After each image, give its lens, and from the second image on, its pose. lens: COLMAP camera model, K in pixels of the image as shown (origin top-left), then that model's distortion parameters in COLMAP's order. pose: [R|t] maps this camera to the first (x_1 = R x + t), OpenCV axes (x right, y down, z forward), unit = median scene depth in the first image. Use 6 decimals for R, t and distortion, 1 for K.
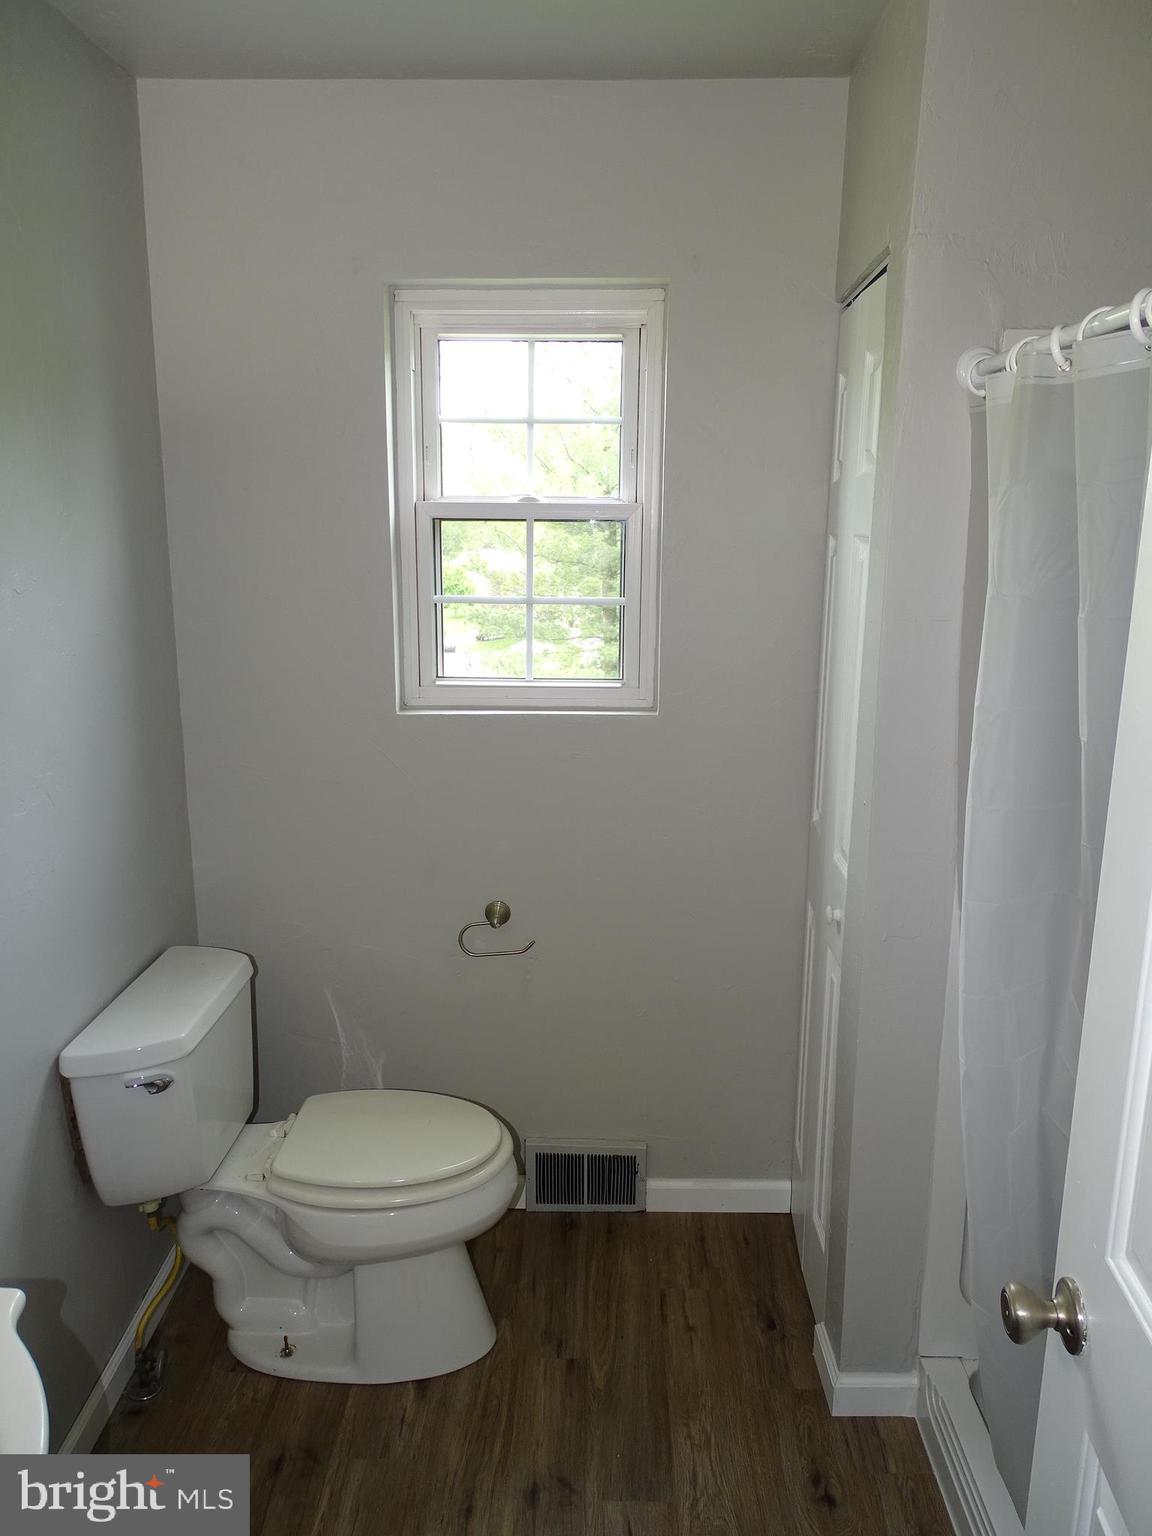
lens RADIAL K [[1081.6, 0, 576.0], [0, 1081.6, 768.0], [0, 0, 1]] dist [-0.004322, 0.005545]
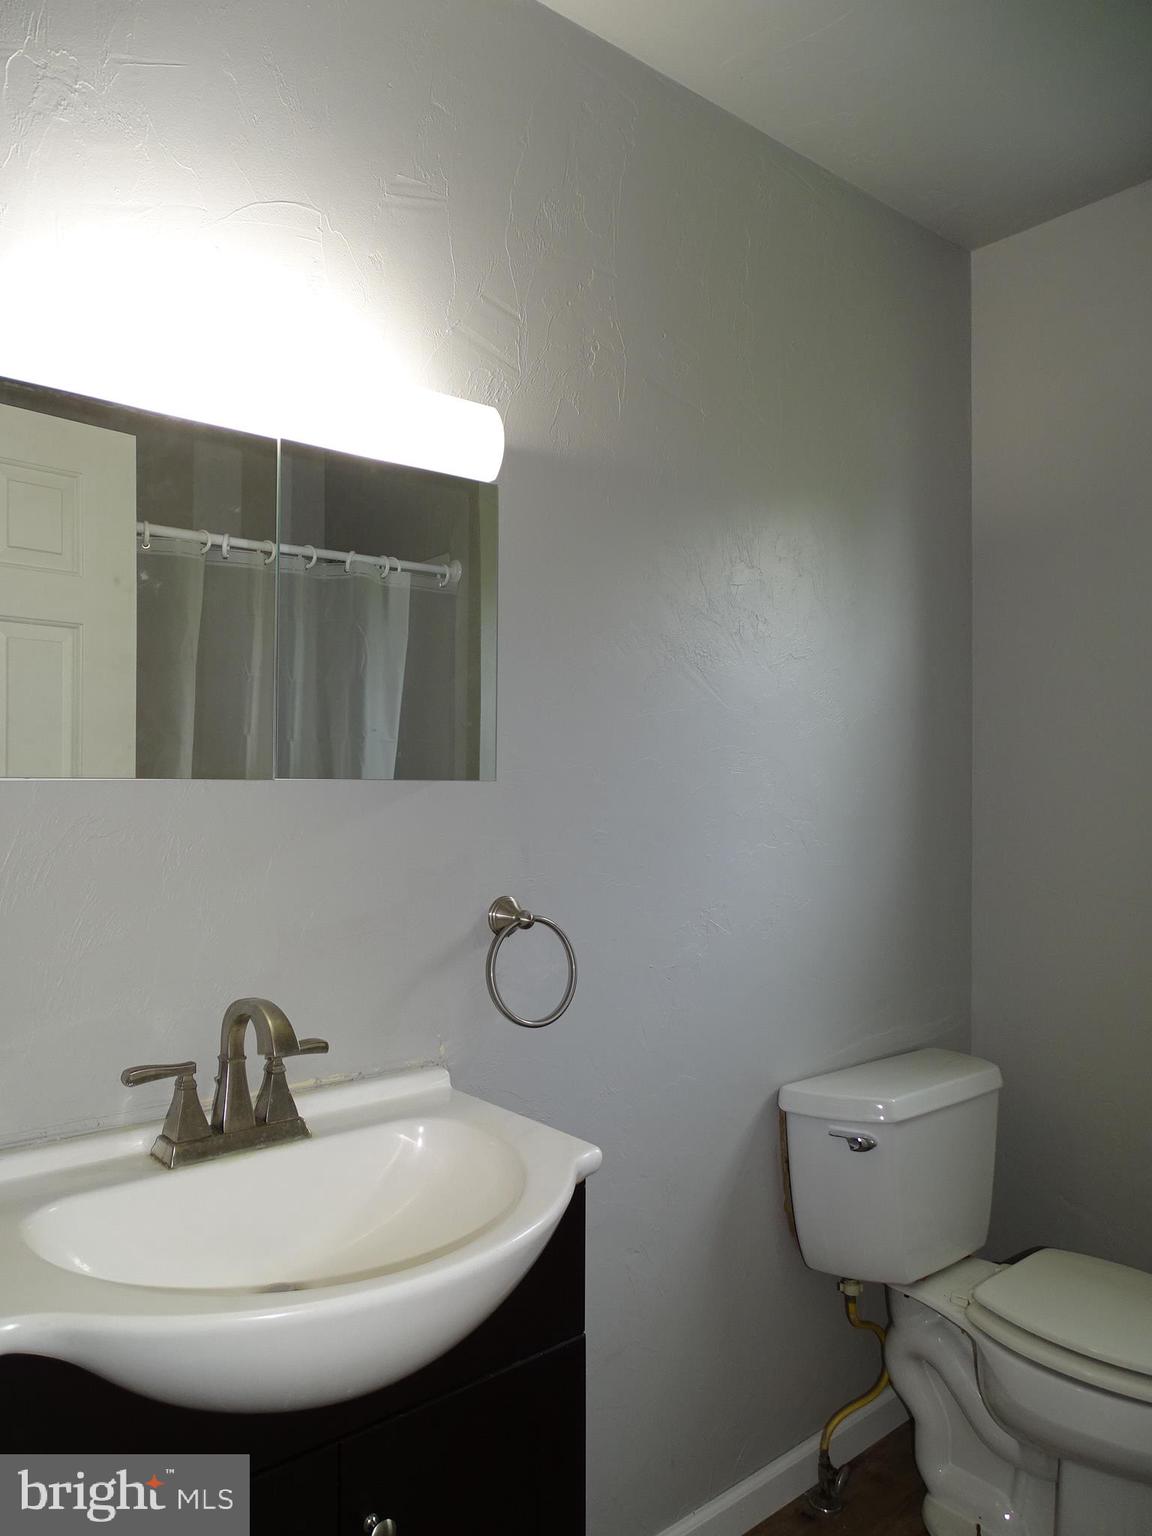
lens RADIAL K [[1092.3, 0, 576.0], [0, 1092.3, 768.0], [0, 0, 1]] dist [-0.020543, 0.000310]
pose [[0.665400, -0.012225, -0.746387, 0.158048], [-0.182303, 0.966930, -0.178360, 0.165307], [0.723884, 0.254749, 0.641167, 0.086124]]
